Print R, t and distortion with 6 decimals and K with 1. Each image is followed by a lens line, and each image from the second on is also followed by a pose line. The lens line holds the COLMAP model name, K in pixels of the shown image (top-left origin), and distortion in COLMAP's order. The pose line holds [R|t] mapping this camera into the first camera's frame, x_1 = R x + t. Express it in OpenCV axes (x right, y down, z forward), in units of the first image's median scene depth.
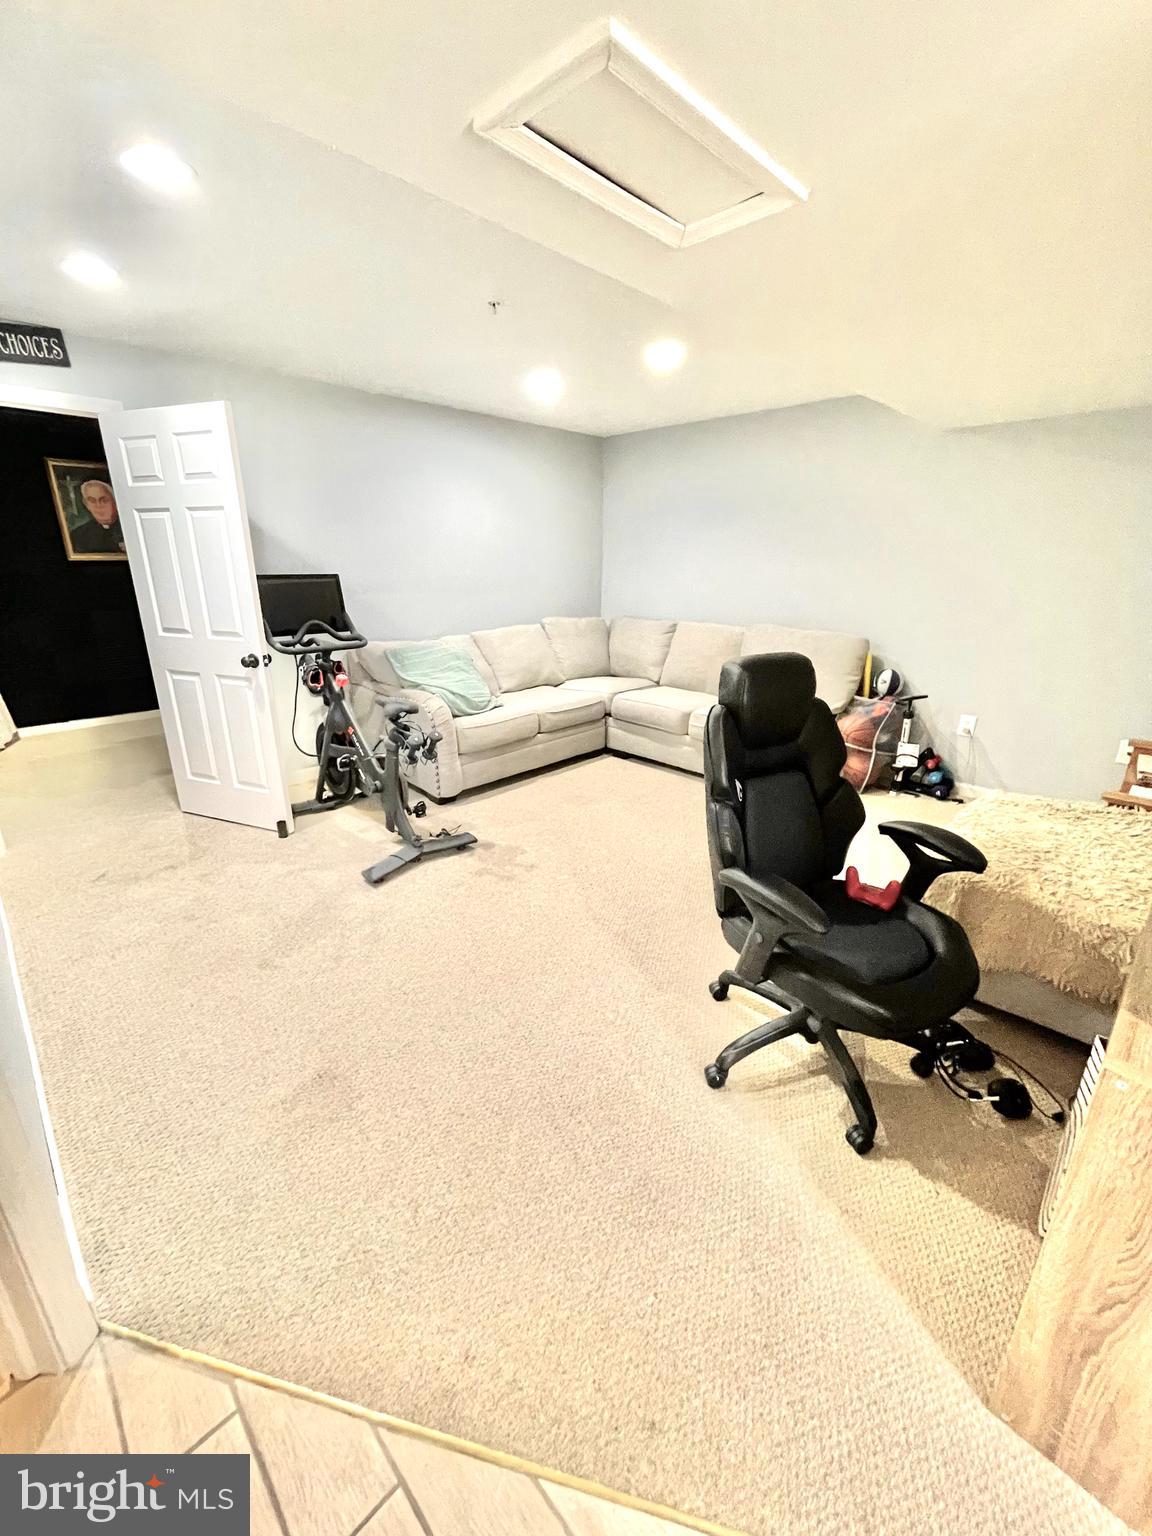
lens RADIAL K [[619.7, 0, 571.8], [0, 619.7, 763.7], [0, 0, 1]] dist [-0.003217, -0.000707]
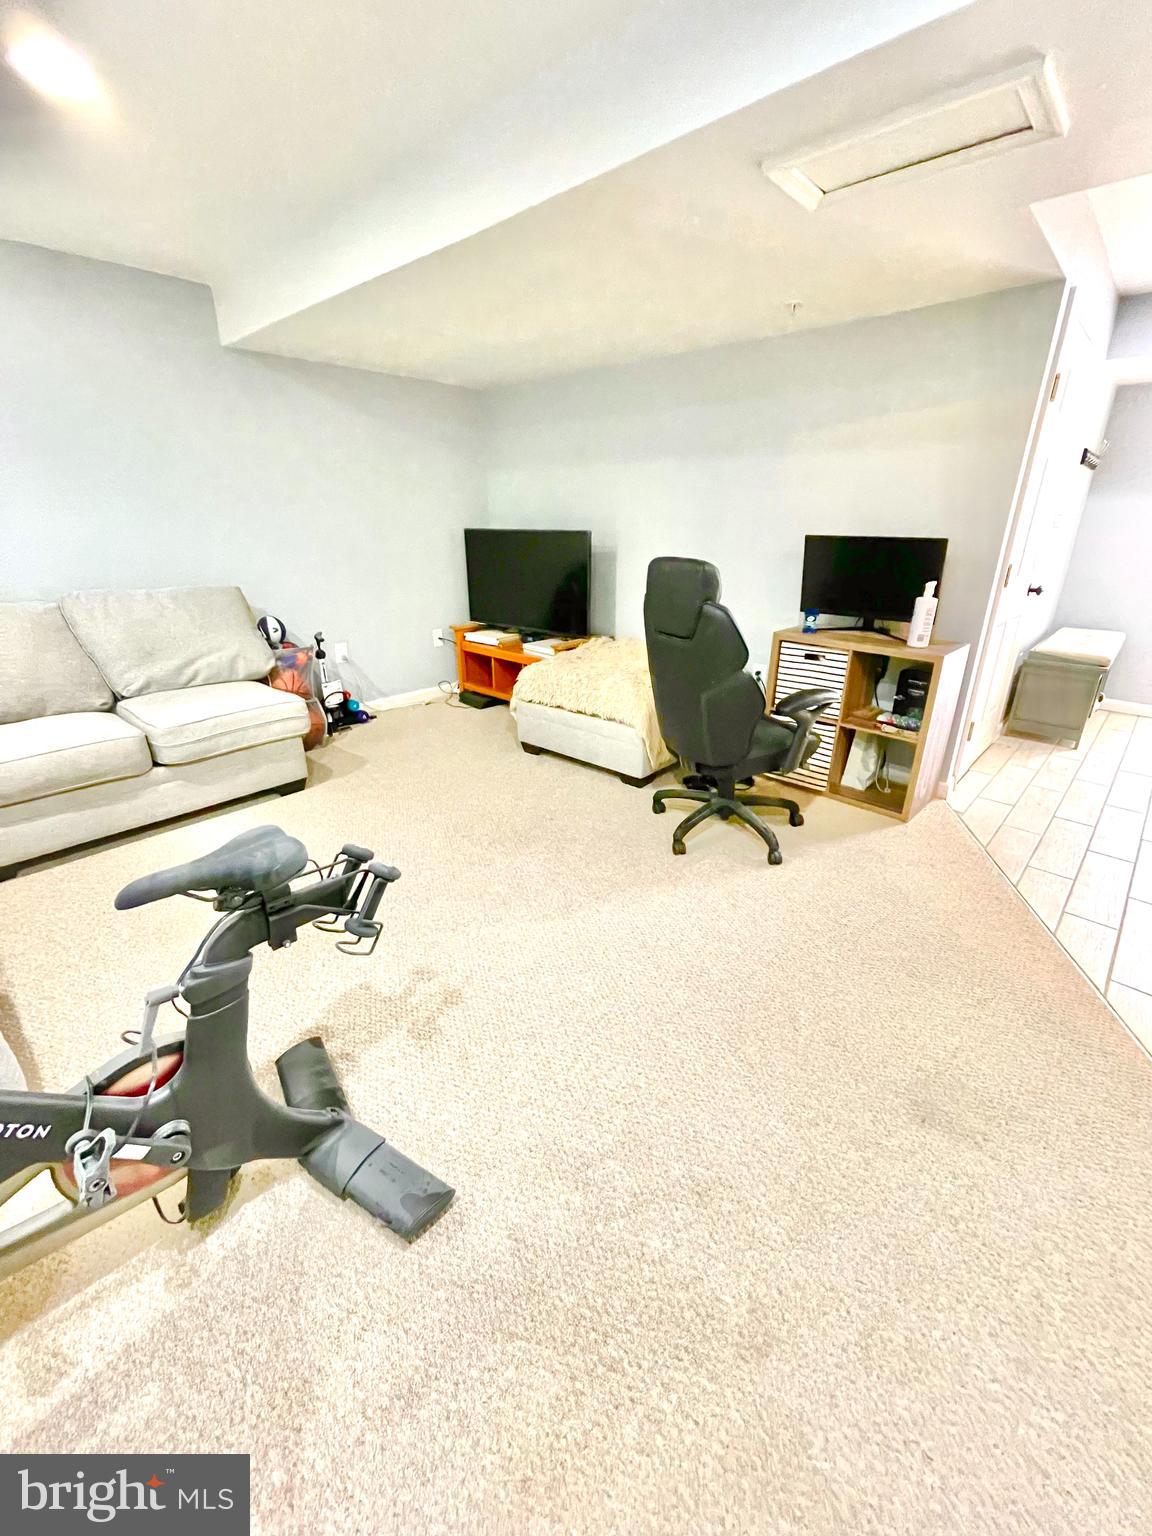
lens RADIAL K [[619.7, 0, 572.3], [0, 619.7, 771.3], [0, 0, 1]] dist [-0.003217, -0.000707]
pose [[-0.031335, -0.379453, 0.924680, -0.647796], [0.316624, 0.873721, 0.369271, -0.223457], [-0.948033, 0.304347, 0.092766, 0.820753]]
